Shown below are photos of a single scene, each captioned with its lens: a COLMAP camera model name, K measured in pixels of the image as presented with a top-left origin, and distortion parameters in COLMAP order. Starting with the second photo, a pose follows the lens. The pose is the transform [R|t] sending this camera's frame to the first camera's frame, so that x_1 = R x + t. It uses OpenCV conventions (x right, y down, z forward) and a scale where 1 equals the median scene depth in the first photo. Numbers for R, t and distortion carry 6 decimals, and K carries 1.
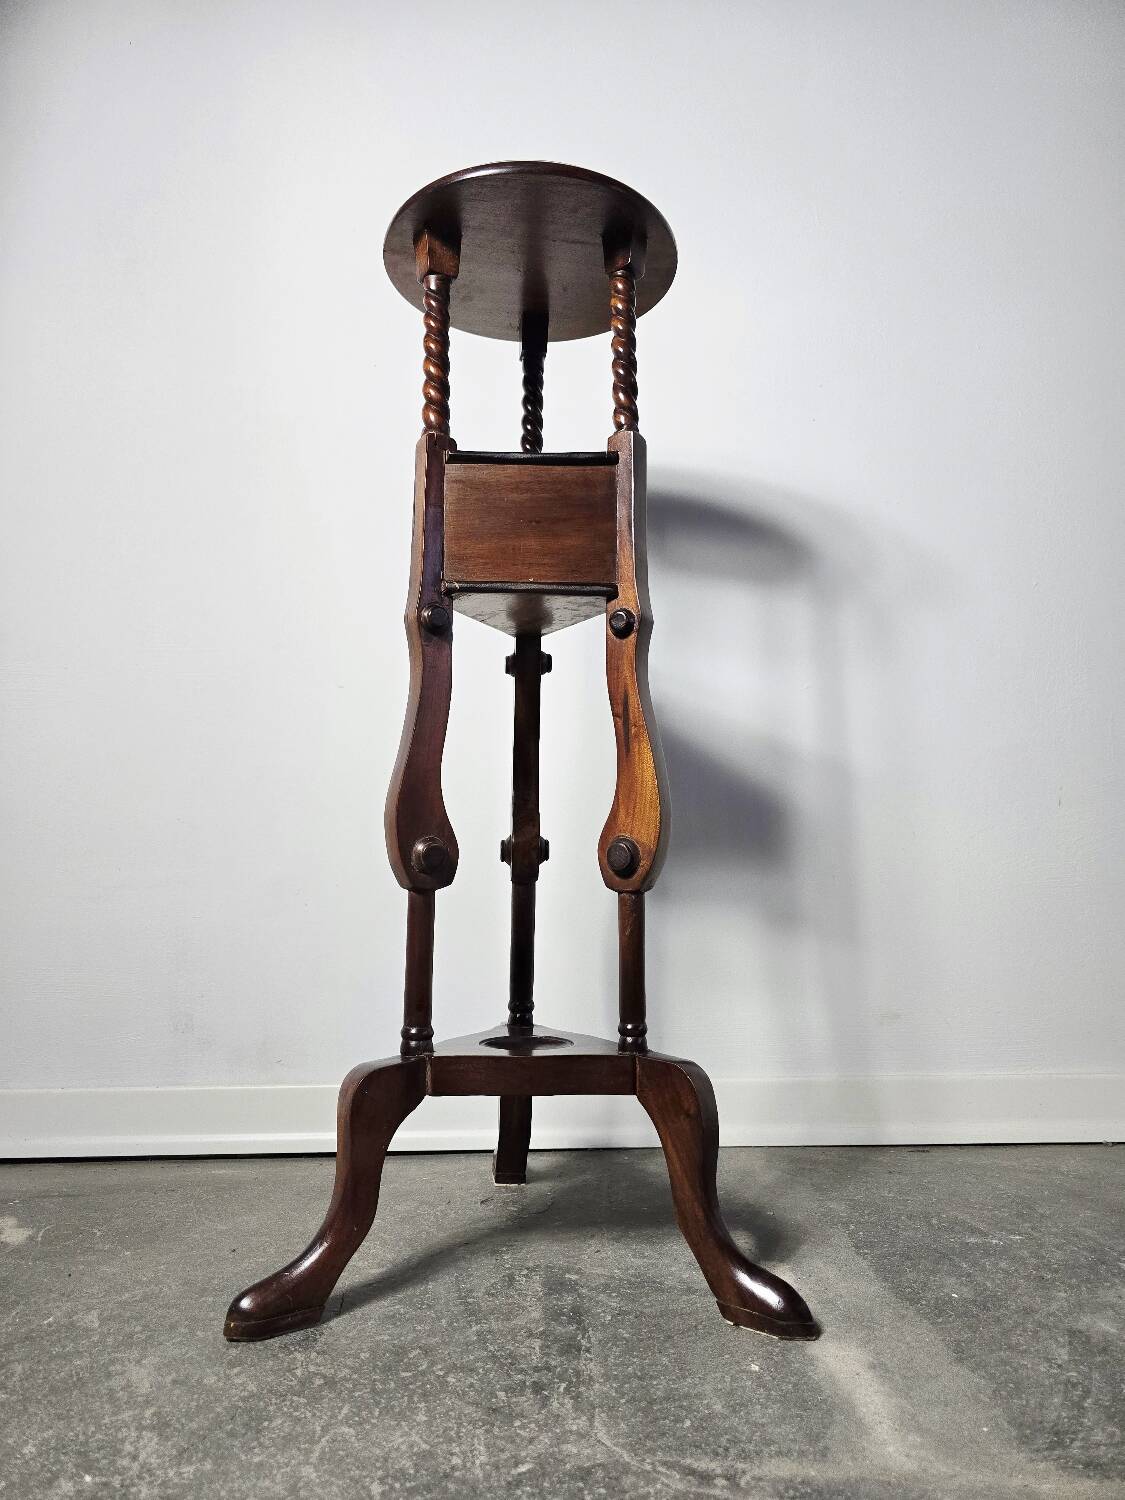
lens RADIAL K [[1002.0, 0, 562.5], [0, 1002.0, 750.0], [0, 0, 1]] dist [0.038362, -0.047391]
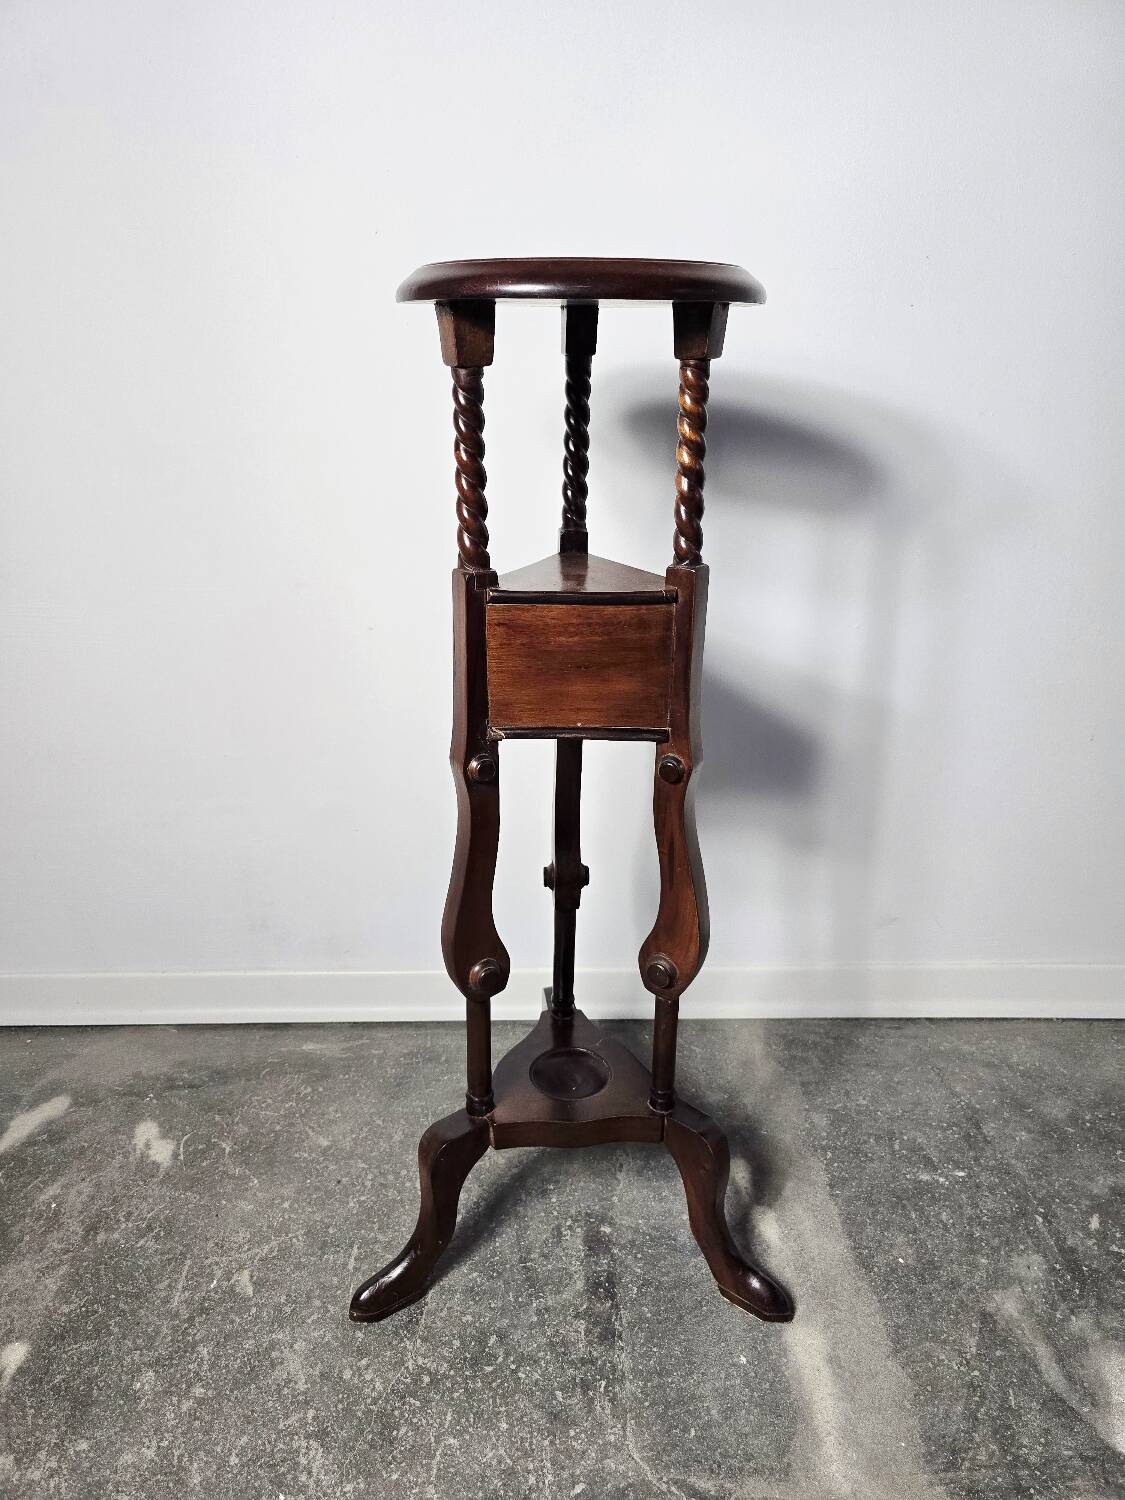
lens RADIAL K [[1002.0, 0, 562.5], [0, 1002.0, 750.0], [0, 0, 1]] dist [0.038362, -0.047391]
pose [[0.999917, 0.008780, -0.009462, -0.044102], [-0.003220, 0.879556, 0.475785, -0.702700], [0.012500, -0.475715, 0.879511, 0.174865]]
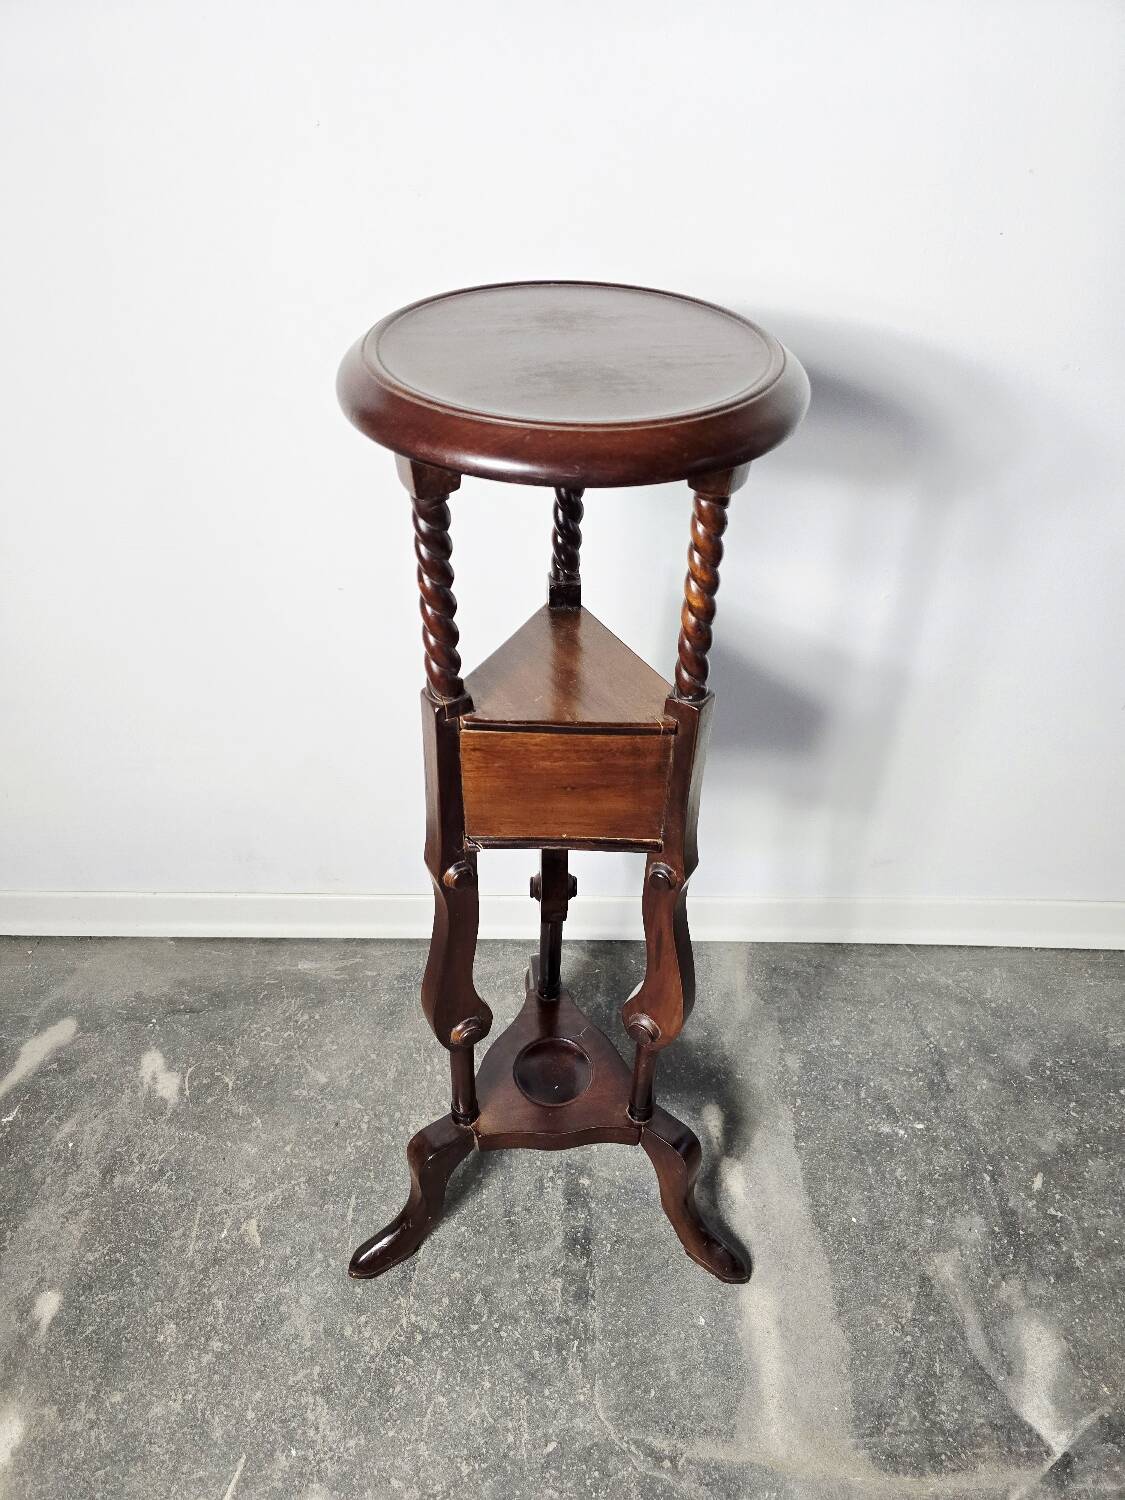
lens RADIAL K [[1000.4, 0, 568.7], [0, 1000.4, 757.9], [0, 0, 1]] dist [0.046414, -0.055044]
pose [[0.999481, 0.032107, -0.002573, -0.031485], [-0.020132, 0.685039, 0.728228, -0.996131], [0.025144, -0.727799, 0.685330, 0.525072]]
